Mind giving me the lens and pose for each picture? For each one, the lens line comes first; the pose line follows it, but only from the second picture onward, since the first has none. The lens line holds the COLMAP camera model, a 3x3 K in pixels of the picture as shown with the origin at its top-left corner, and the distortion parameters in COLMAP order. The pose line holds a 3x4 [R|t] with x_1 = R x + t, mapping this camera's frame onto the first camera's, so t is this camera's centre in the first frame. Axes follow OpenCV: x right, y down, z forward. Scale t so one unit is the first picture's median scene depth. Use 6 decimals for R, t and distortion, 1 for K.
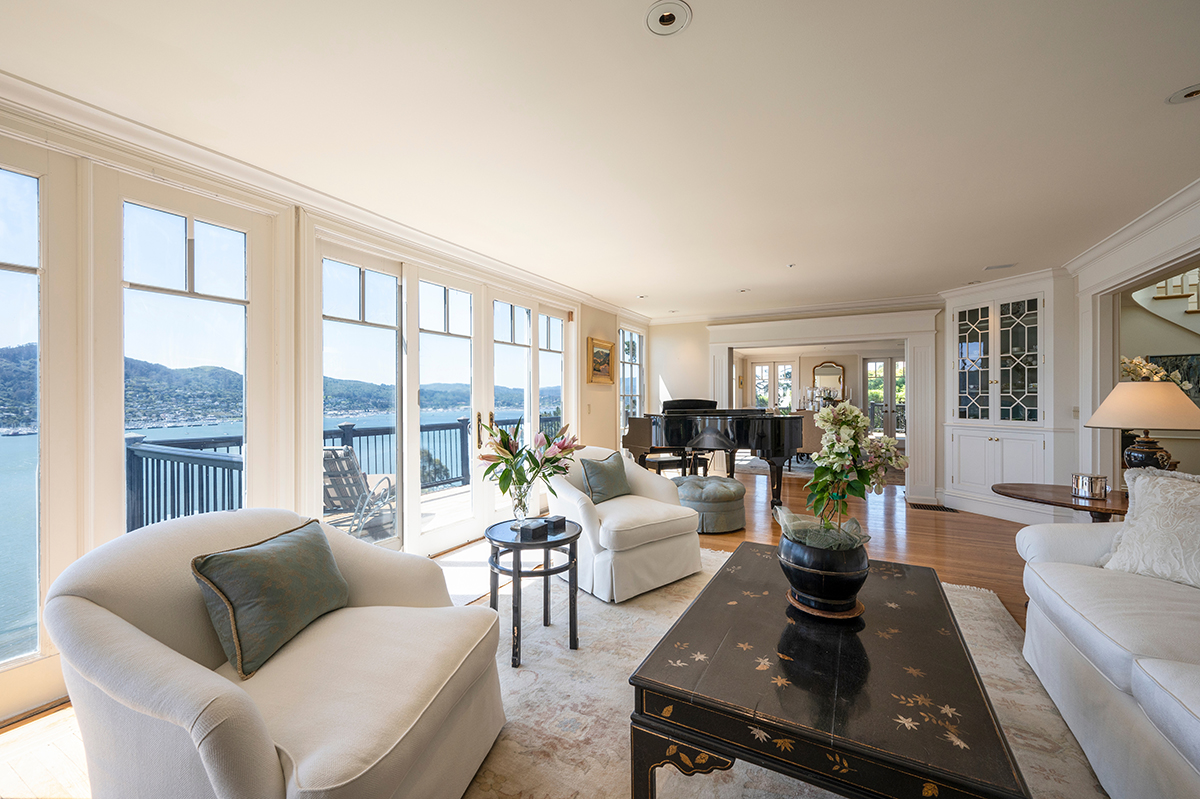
lens RADIAL K [[476.0, 0, 599.3], [0, 476.0, 402.8], [0, 0, 1]] dist [-0.002363, -0.000117]
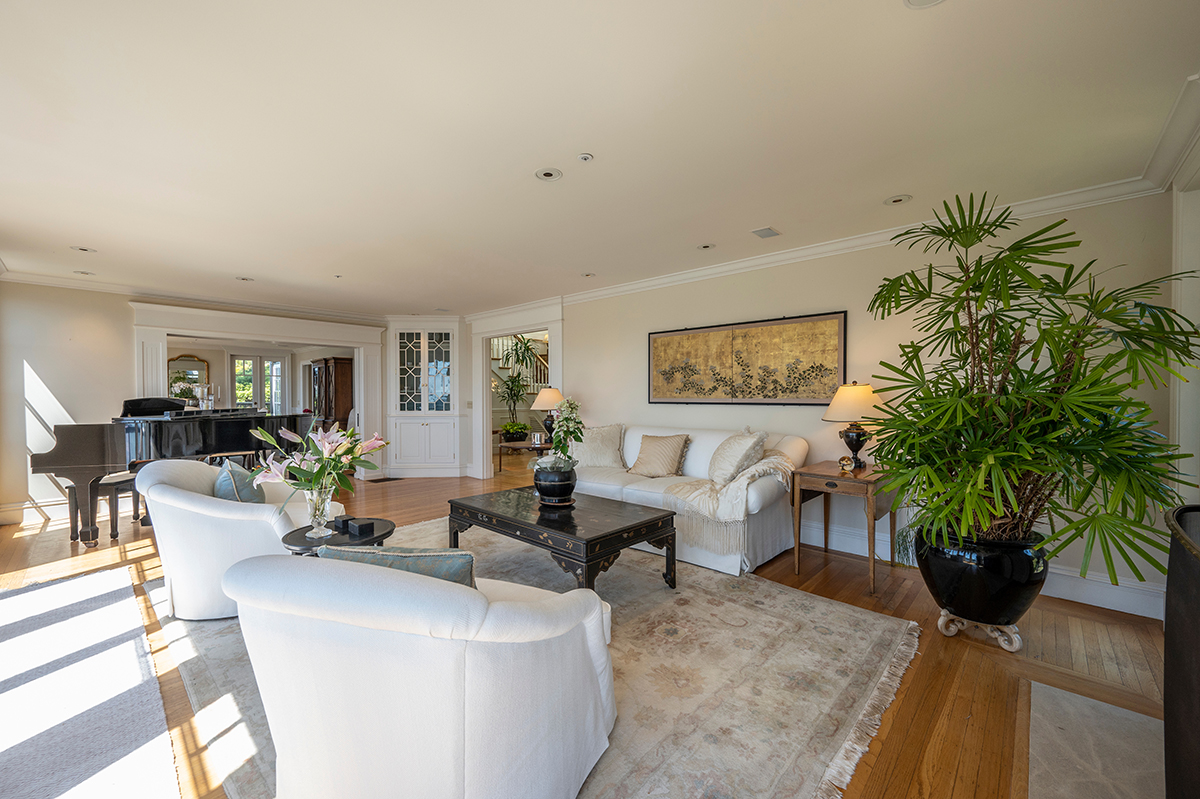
lens RADIAL K [[476.0, 0, 597.0], [0, 476.0, 401.0], [0, 0, 1]] dist [-0.002363, -0.000117]
pose [[0.256865, -0.011508, 0.966379, -0.182871], [0.010890, 0.999900, 0.009013, -0.000875], [-0.966386, 0.008209, 0.256964, 0.046044]]
